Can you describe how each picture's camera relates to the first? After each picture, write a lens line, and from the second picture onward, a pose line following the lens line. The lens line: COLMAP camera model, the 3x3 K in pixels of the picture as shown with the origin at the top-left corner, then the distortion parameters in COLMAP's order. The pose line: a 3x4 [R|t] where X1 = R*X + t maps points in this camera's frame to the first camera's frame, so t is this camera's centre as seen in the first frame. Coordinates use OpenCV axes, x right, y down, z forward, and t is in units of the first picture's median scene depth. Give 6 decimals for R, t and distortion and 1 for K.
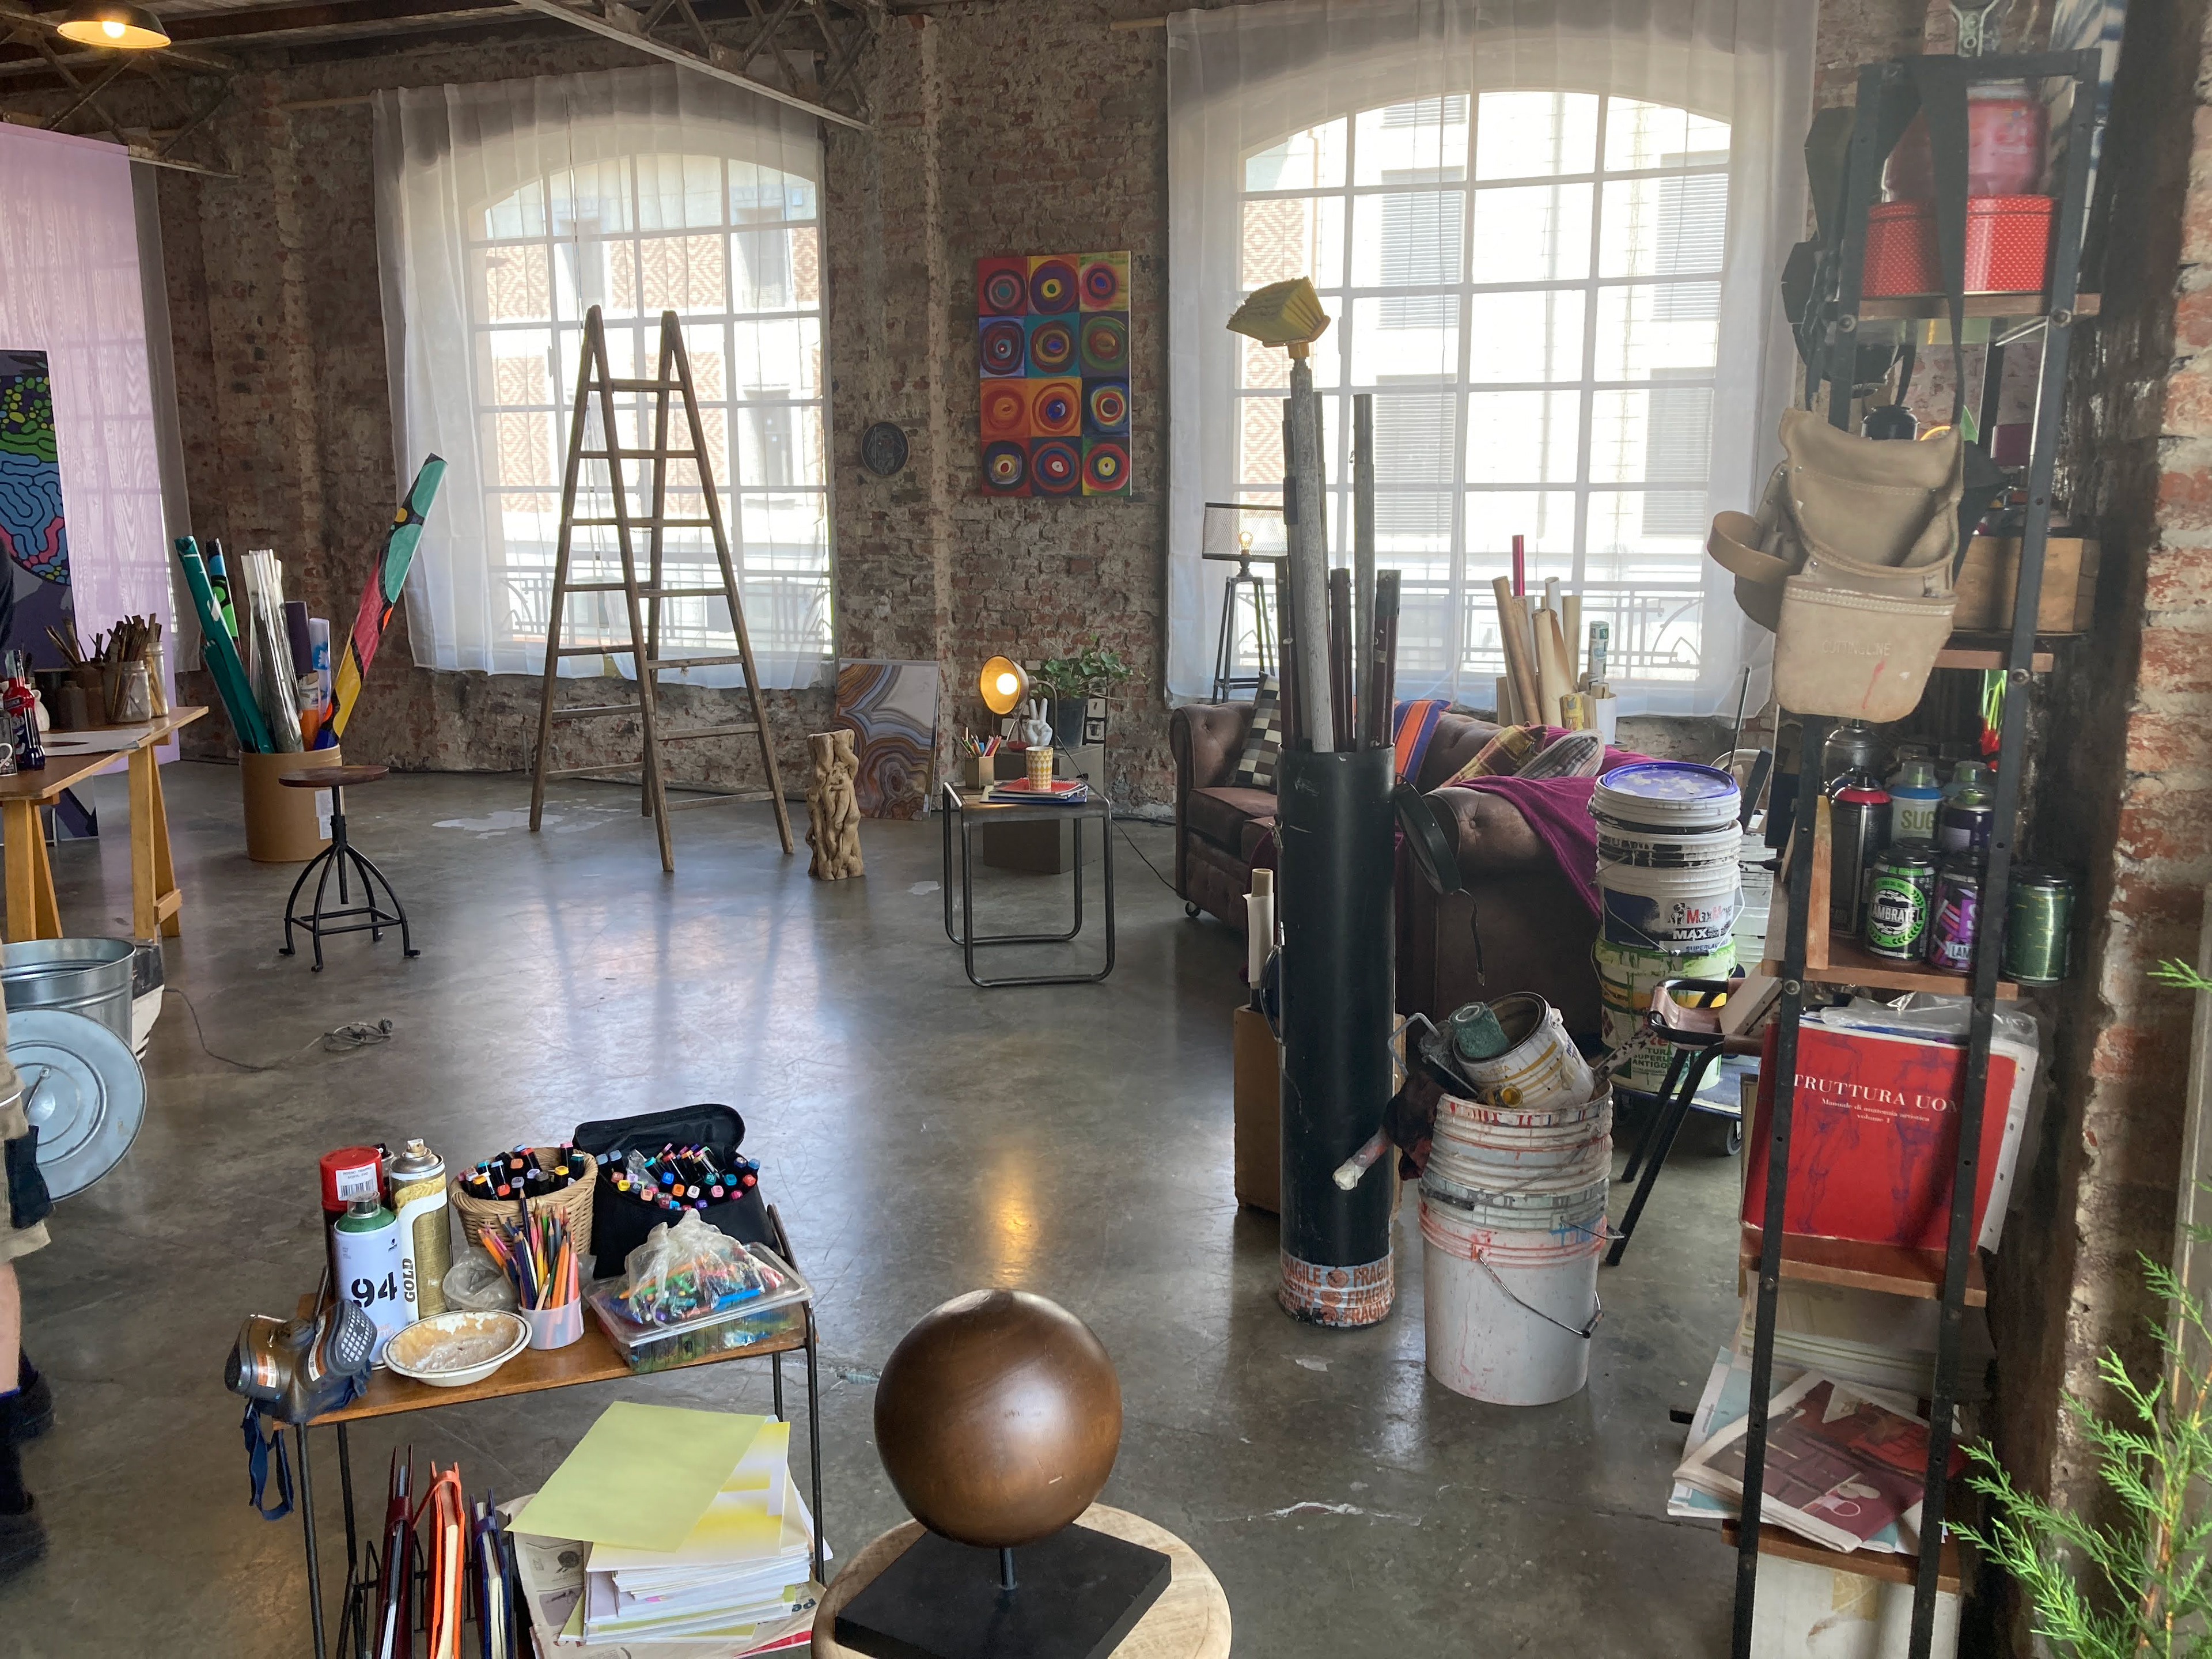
lens RADIAL K [[1807.1, 0, 1106.7], [0, 1807.1, 835.4], [0, 0, 1]] dist [0.012131, 0.002337]
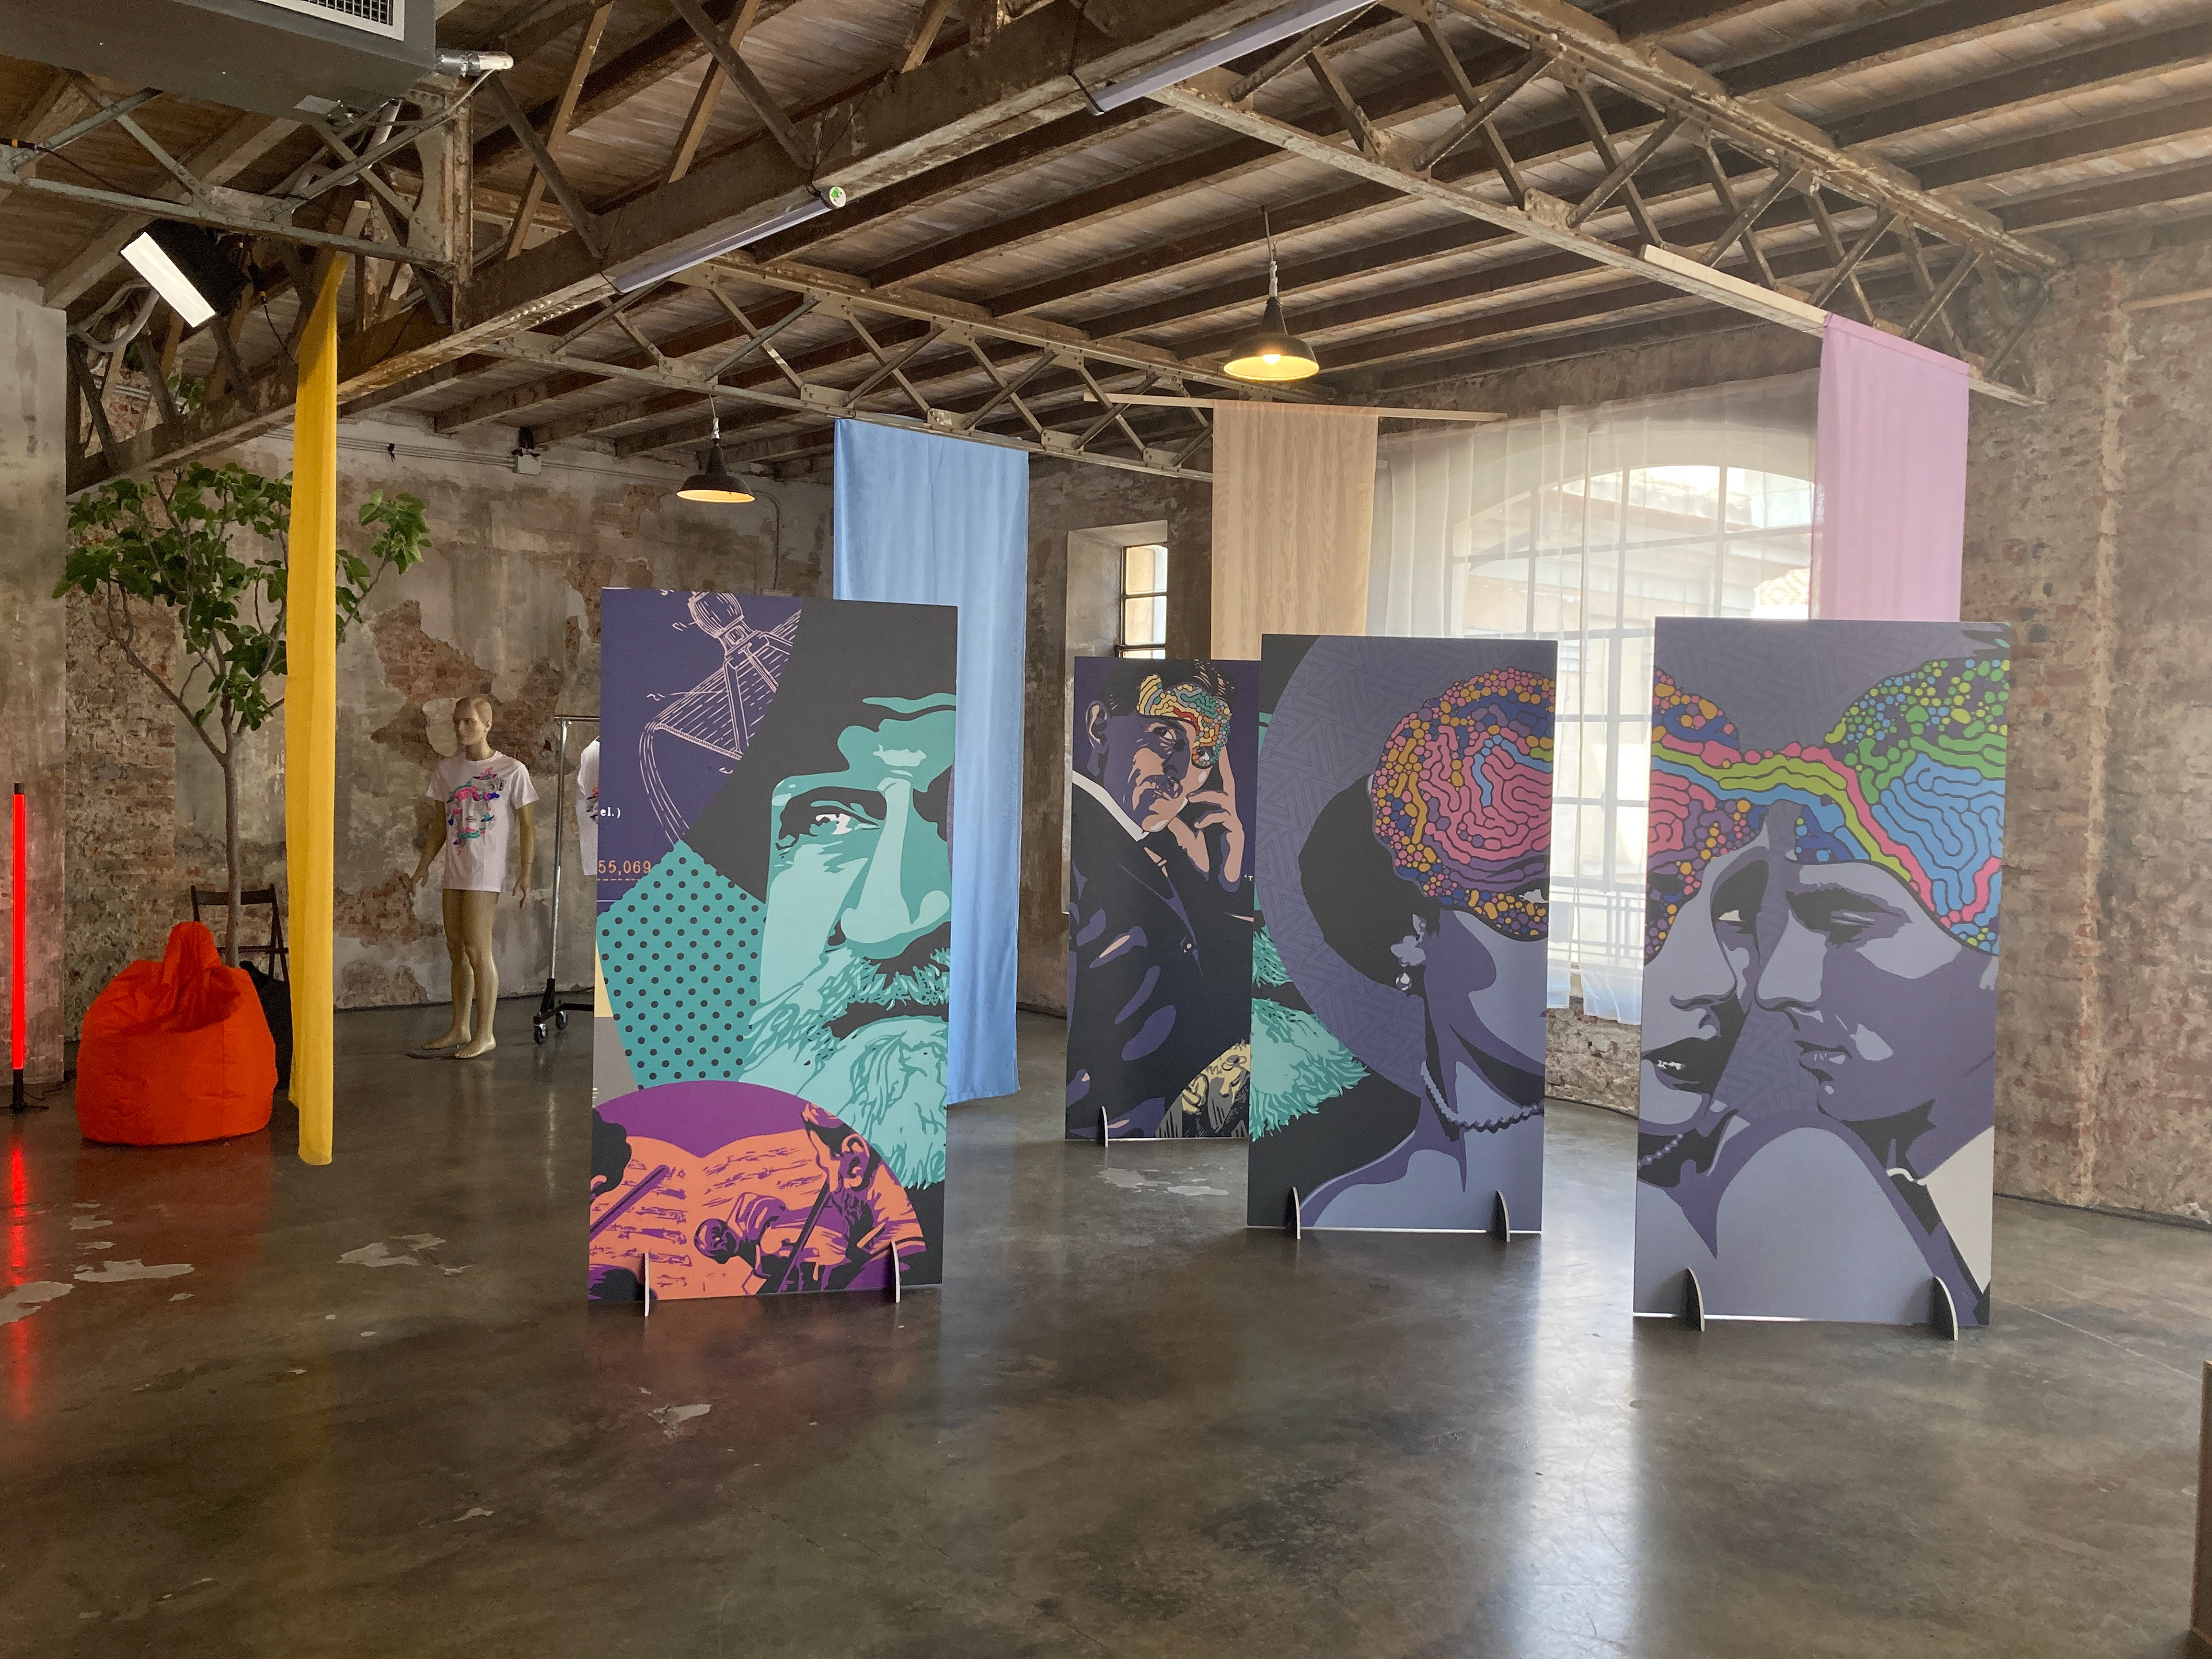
lens RADIAL K [[1807.1, 0, 1106.8], [0, 1807.1, 823.6], [0, 0, 1]] dist [0.012131, 0.002337]
pose [[0.899626, 0.033977, -0.435337, -0.488994], [-0.107011, 0.983722, -0.144361, -0.043788], [0.423346, 0.176457, 0.888618, 0.203775]]
